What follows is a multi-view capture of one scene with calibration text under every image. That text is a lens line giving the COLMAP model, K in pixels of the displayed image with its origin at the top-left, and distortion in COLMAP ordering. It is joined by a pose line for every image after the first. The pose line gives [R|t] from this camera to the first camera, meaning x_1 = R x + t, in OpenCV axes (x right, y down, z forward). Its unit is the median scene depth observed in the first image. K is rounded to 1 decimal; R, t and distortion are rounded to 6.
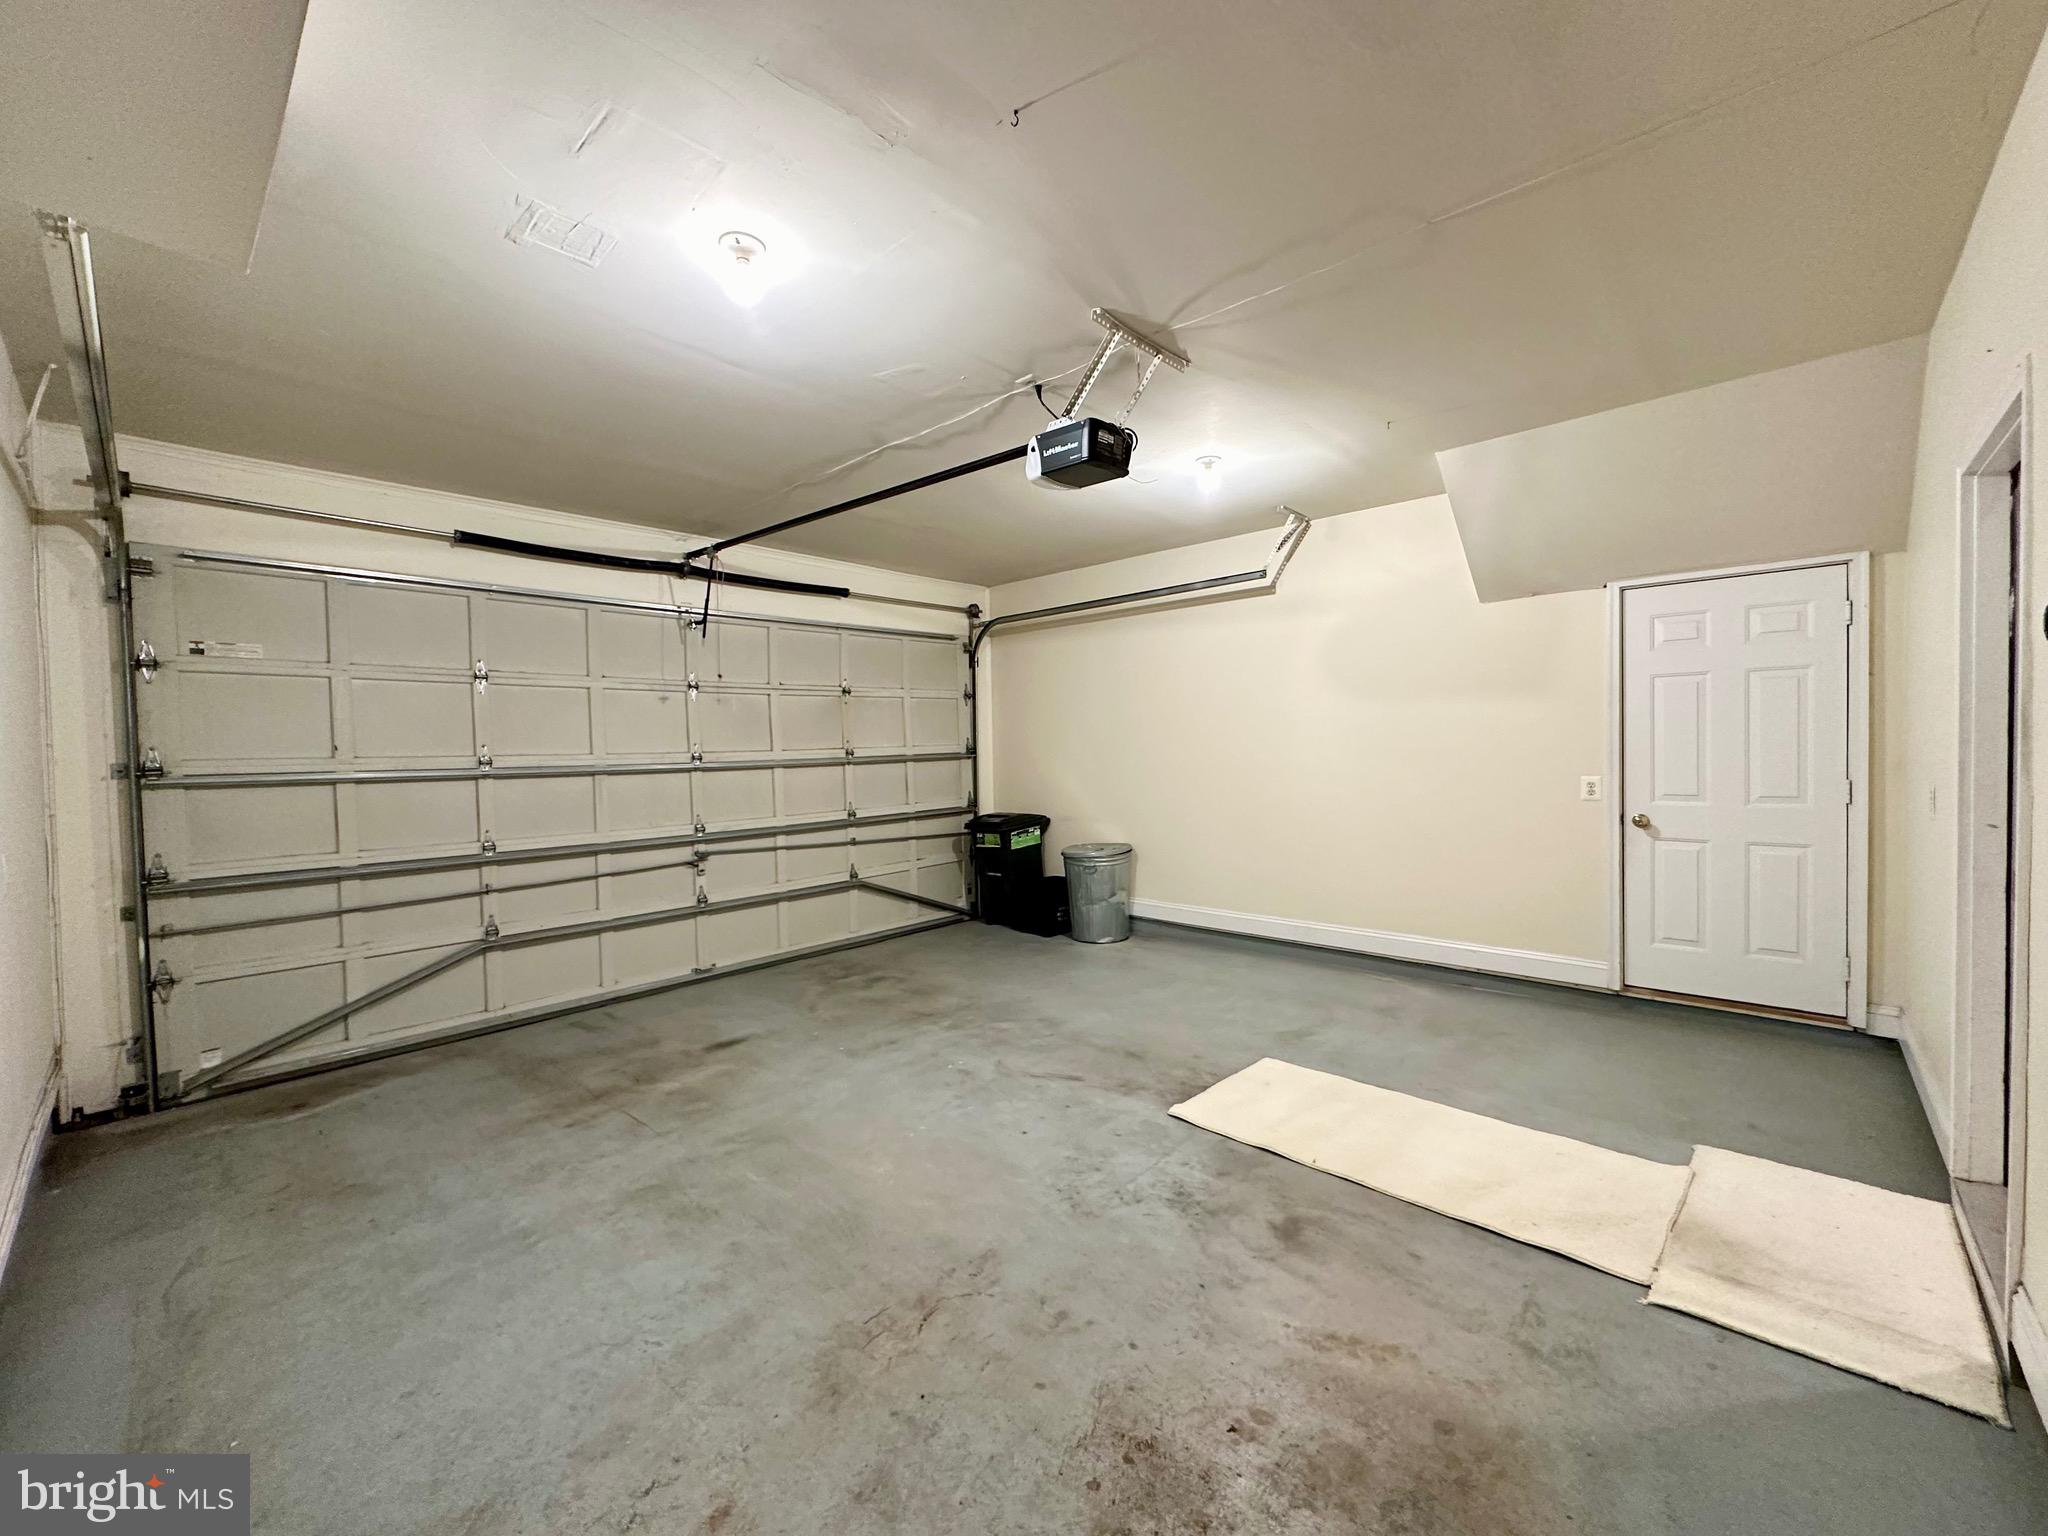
lens RADIAL K [[815.7, 0, 1024.6], [0, 815.7, 769.6], [0, 0, 1]] dist [-0.004346, 0.000526]
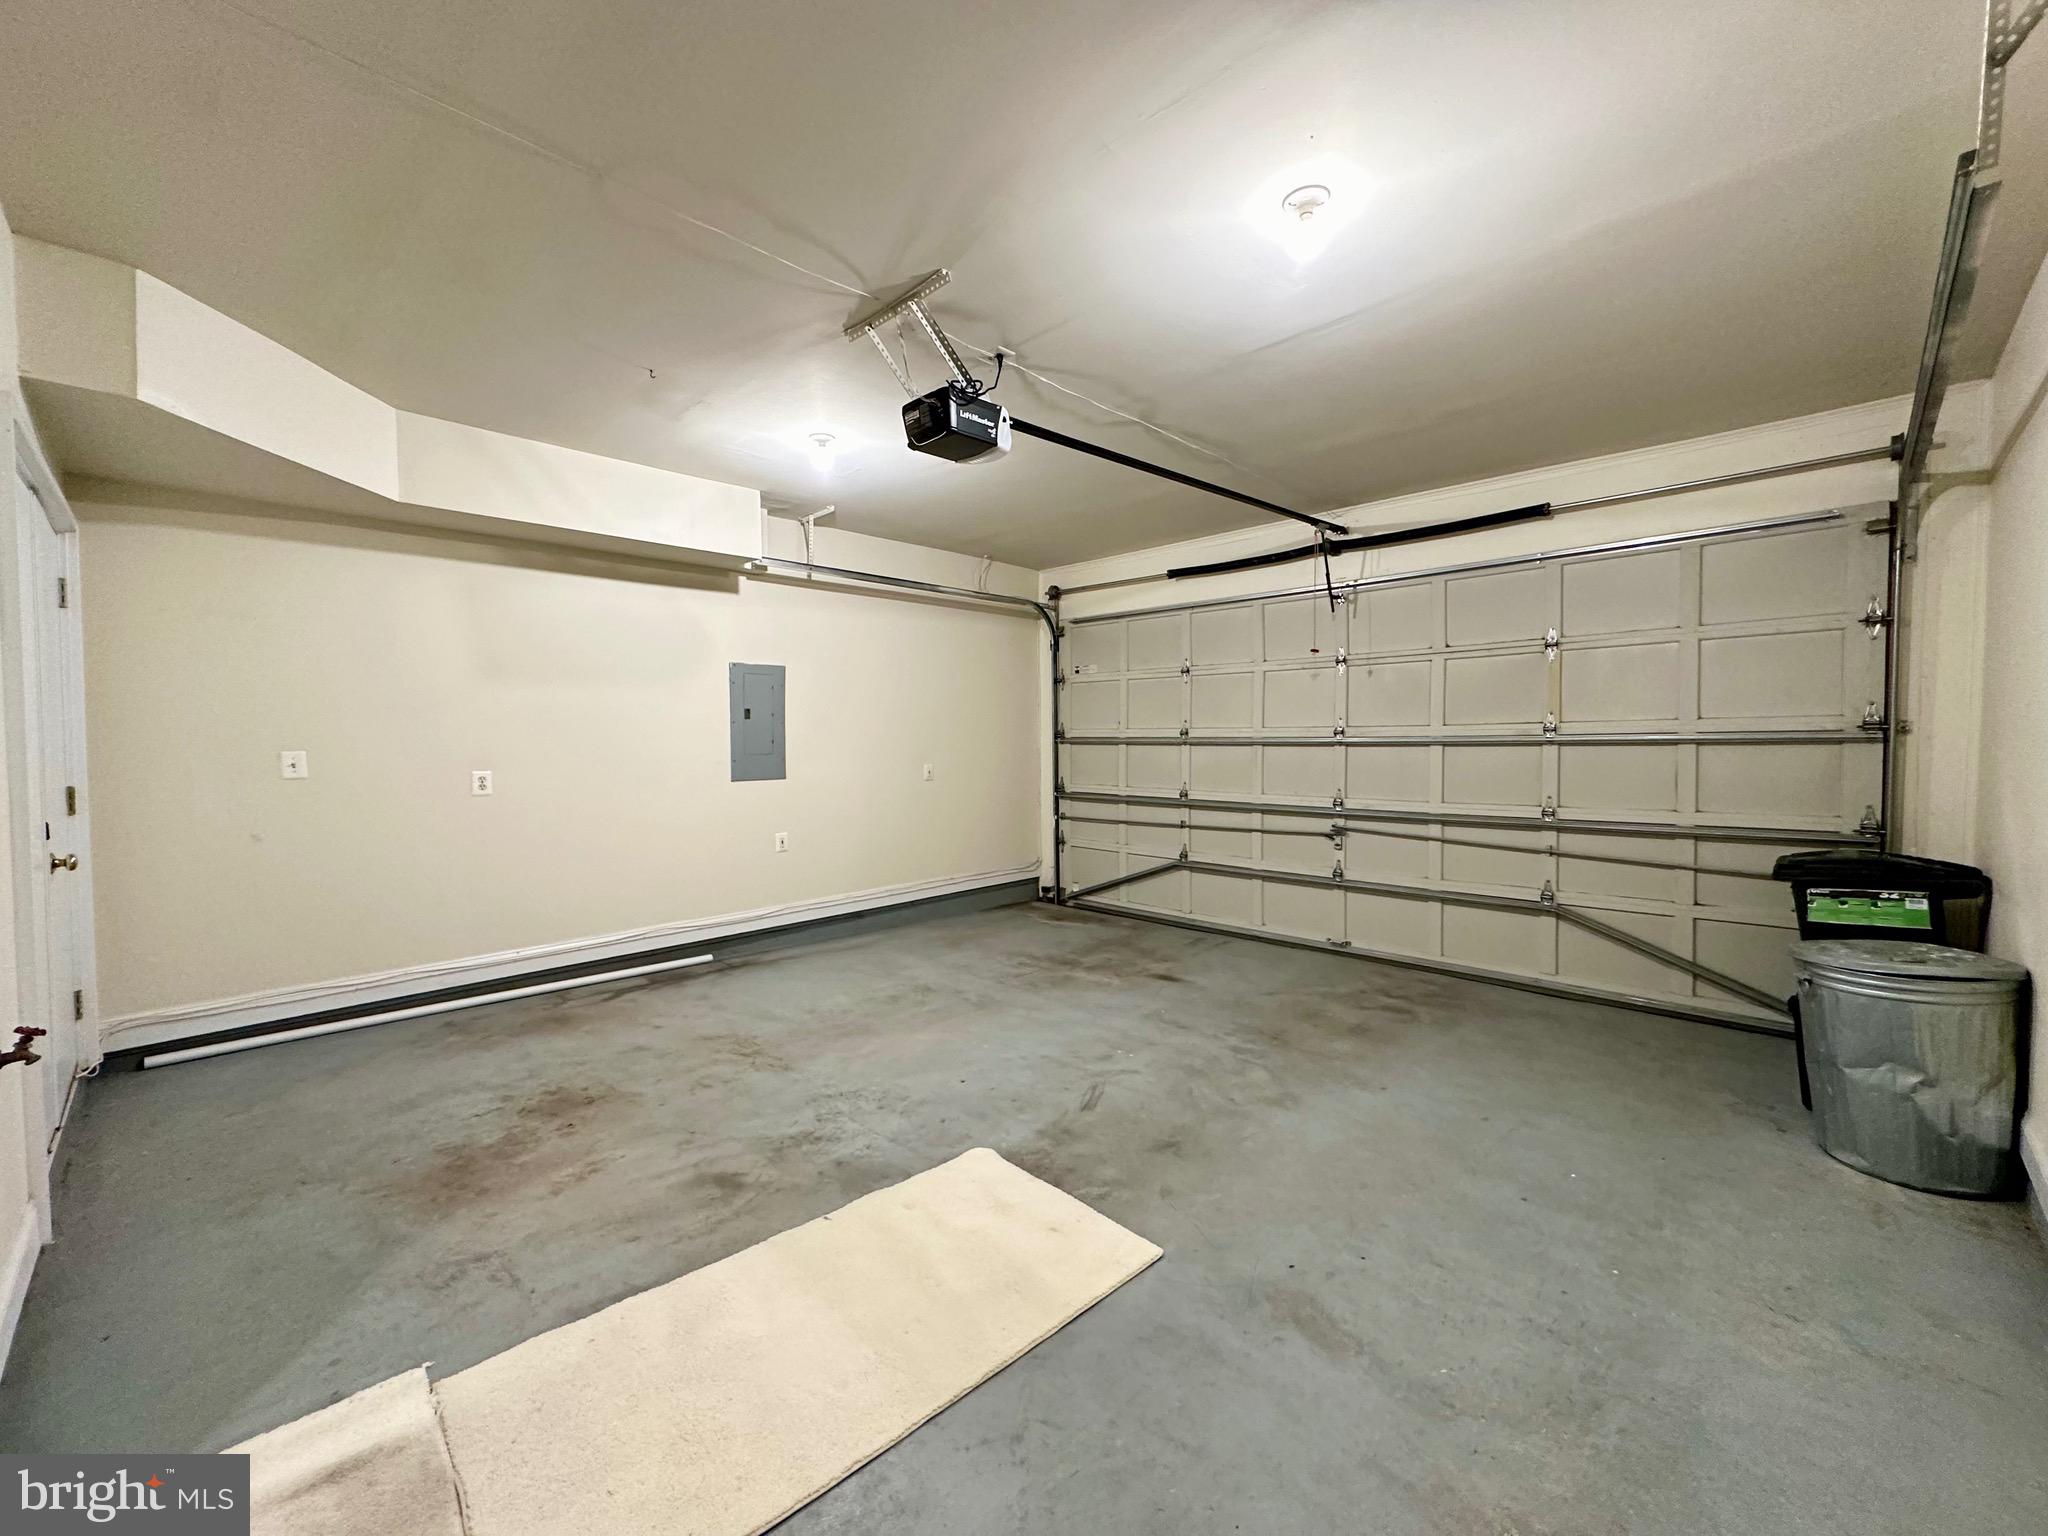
lens RADIAL K [[815.7, 0, 1024.9], [0, 815.7, 768.0], [0, 0, 1]] dist [-0.004346, 0.000526]
pose [[-0.025189, 0.057604, -0.998022, 0.844107], [-0.023222, 0.998035, 0.058190, -0.027465], [0.999413, 0.024642, -0.023801, 0.879603]]
